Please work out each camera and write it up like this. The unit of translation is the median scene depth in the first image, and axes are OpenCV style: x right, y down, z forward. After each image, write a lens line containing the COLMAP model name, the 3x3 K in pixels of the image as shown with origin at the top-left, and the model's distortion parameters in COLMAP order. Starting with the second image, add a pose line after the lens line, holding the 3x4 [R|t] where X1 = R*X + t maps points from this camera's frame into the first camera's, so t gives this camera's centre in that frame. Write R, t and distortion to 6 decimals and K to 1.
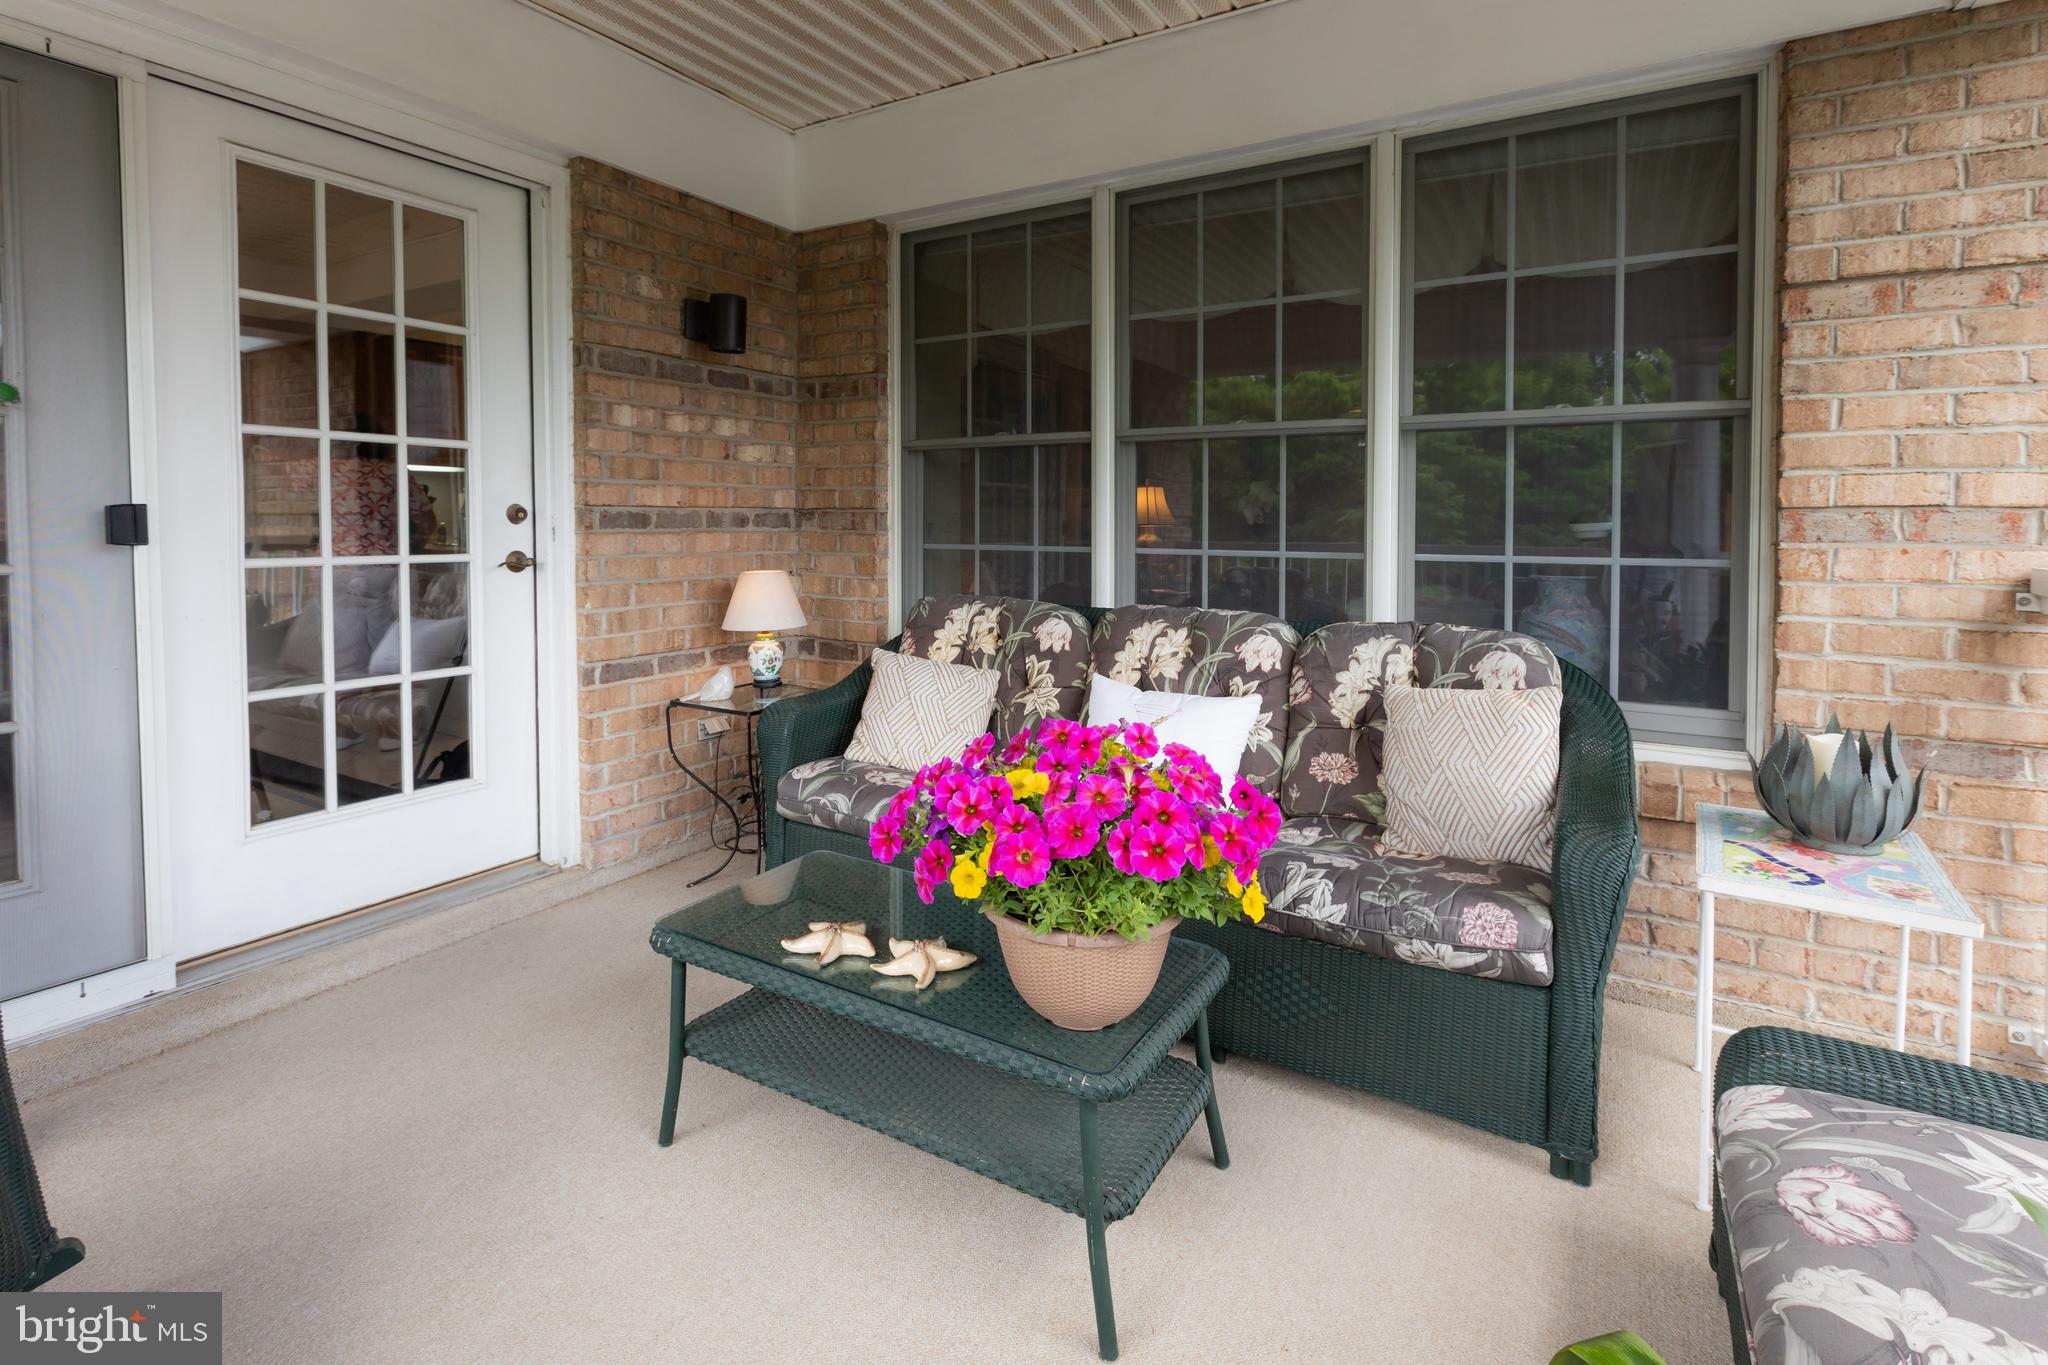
lens RADIAL K [[971.2, 0, 1028.6], [0, 971.2, 546.2], [0, 0, 1]] dist [0.003830, 0.000415]
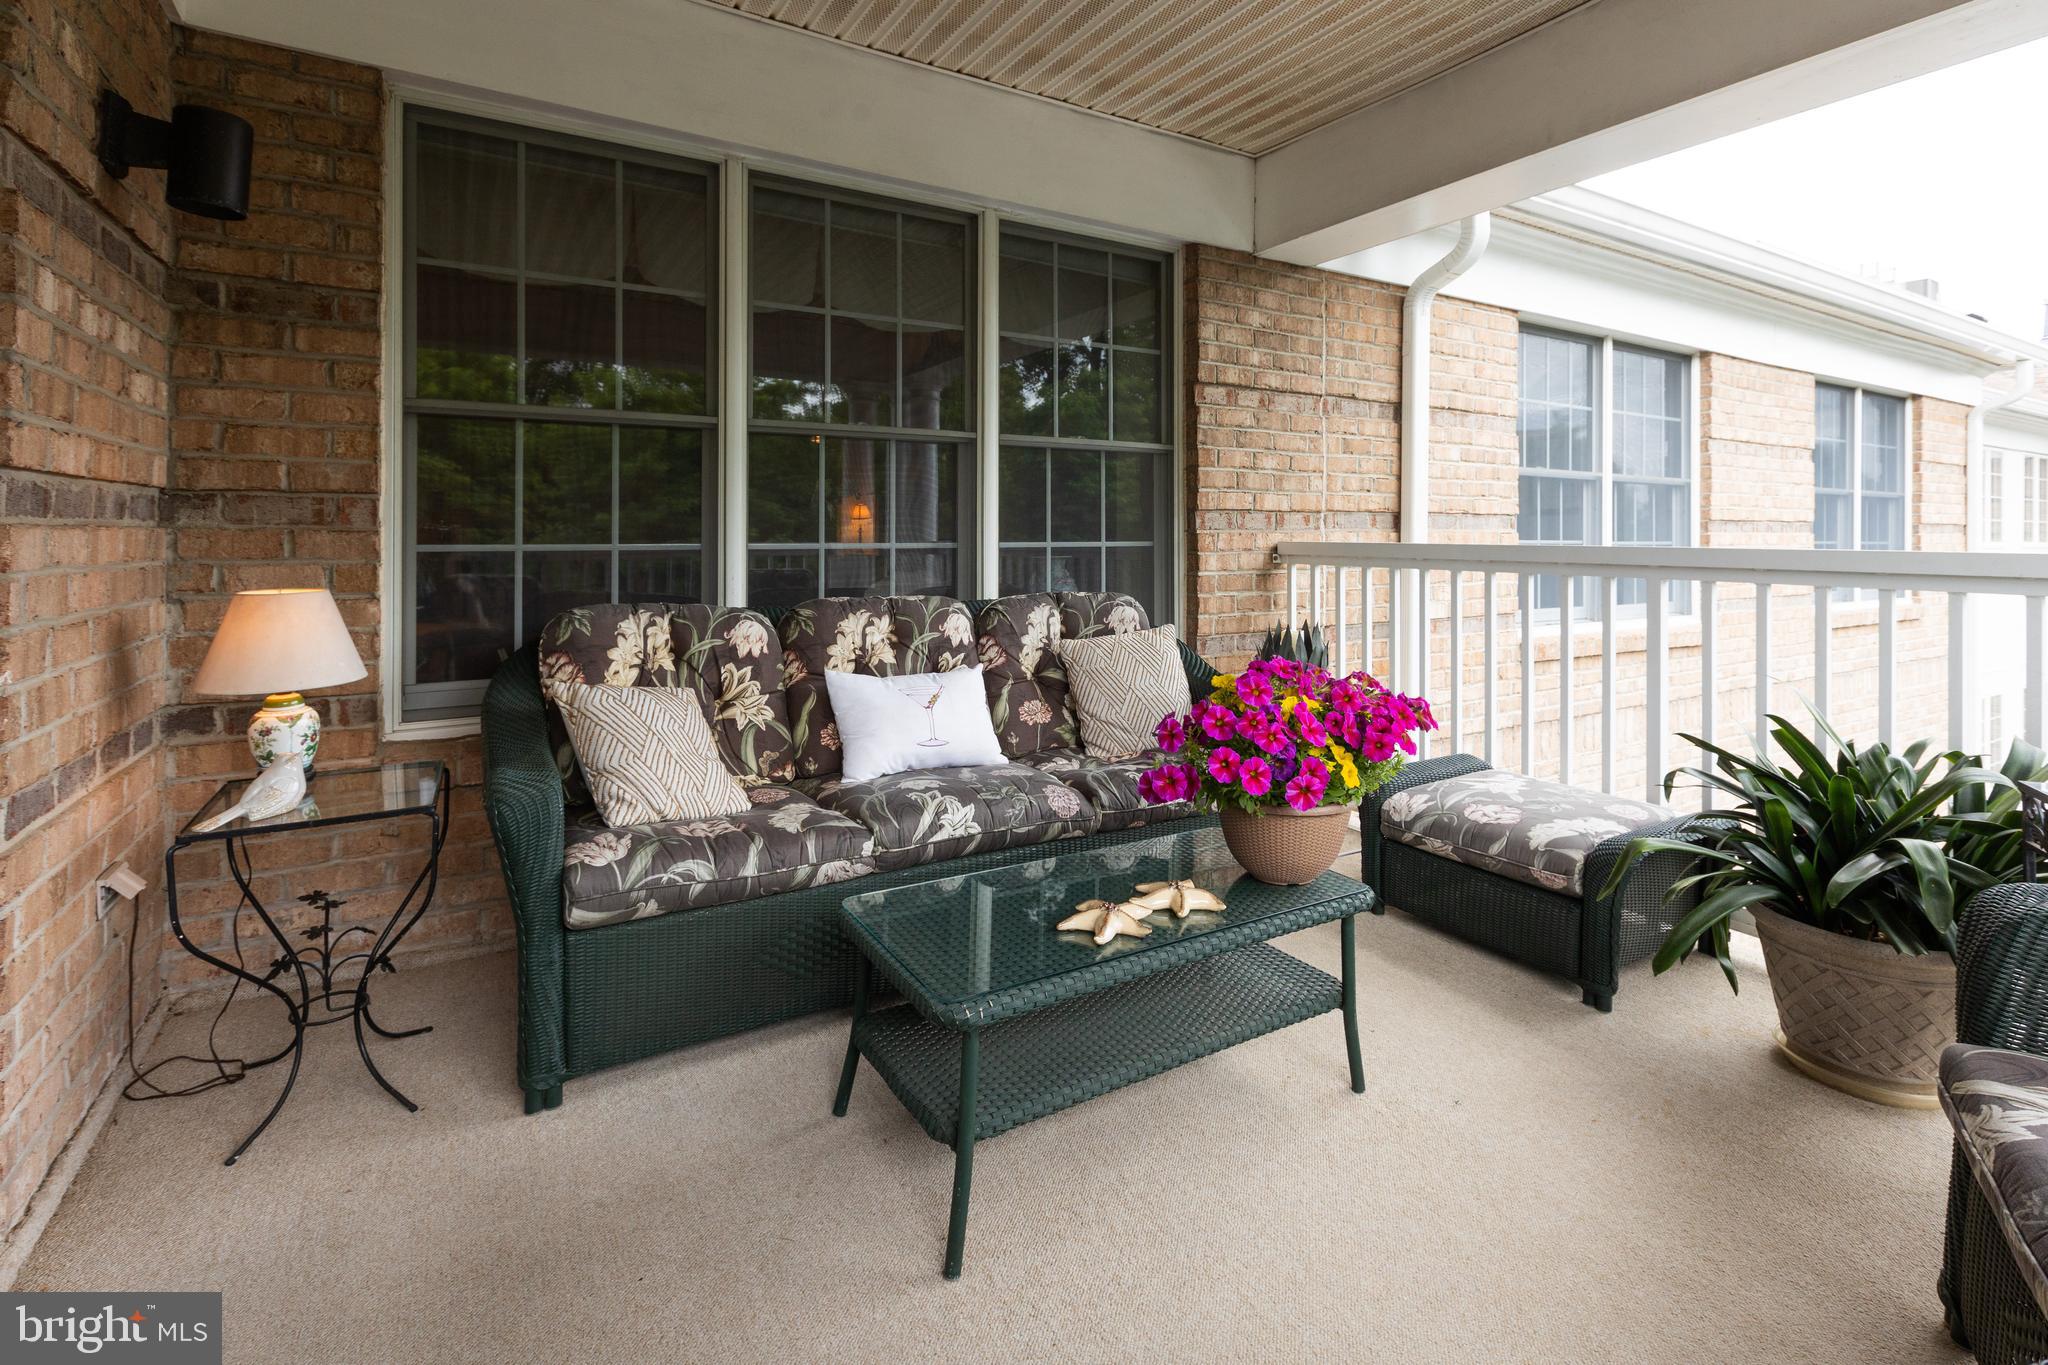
lens RADIAL K [[966.8, 0, 1027.1], [0, 966.8, 525.5], [0, 0, 1]] dist [0.013154, -0.000027]
pose [[0.473192, 0.002441, 0.880956, -0.695834], [0.021998, 0.999652, -0.014586, 0.004952], [-0.880685, 0.026281, 0.472973, 0.362002]]
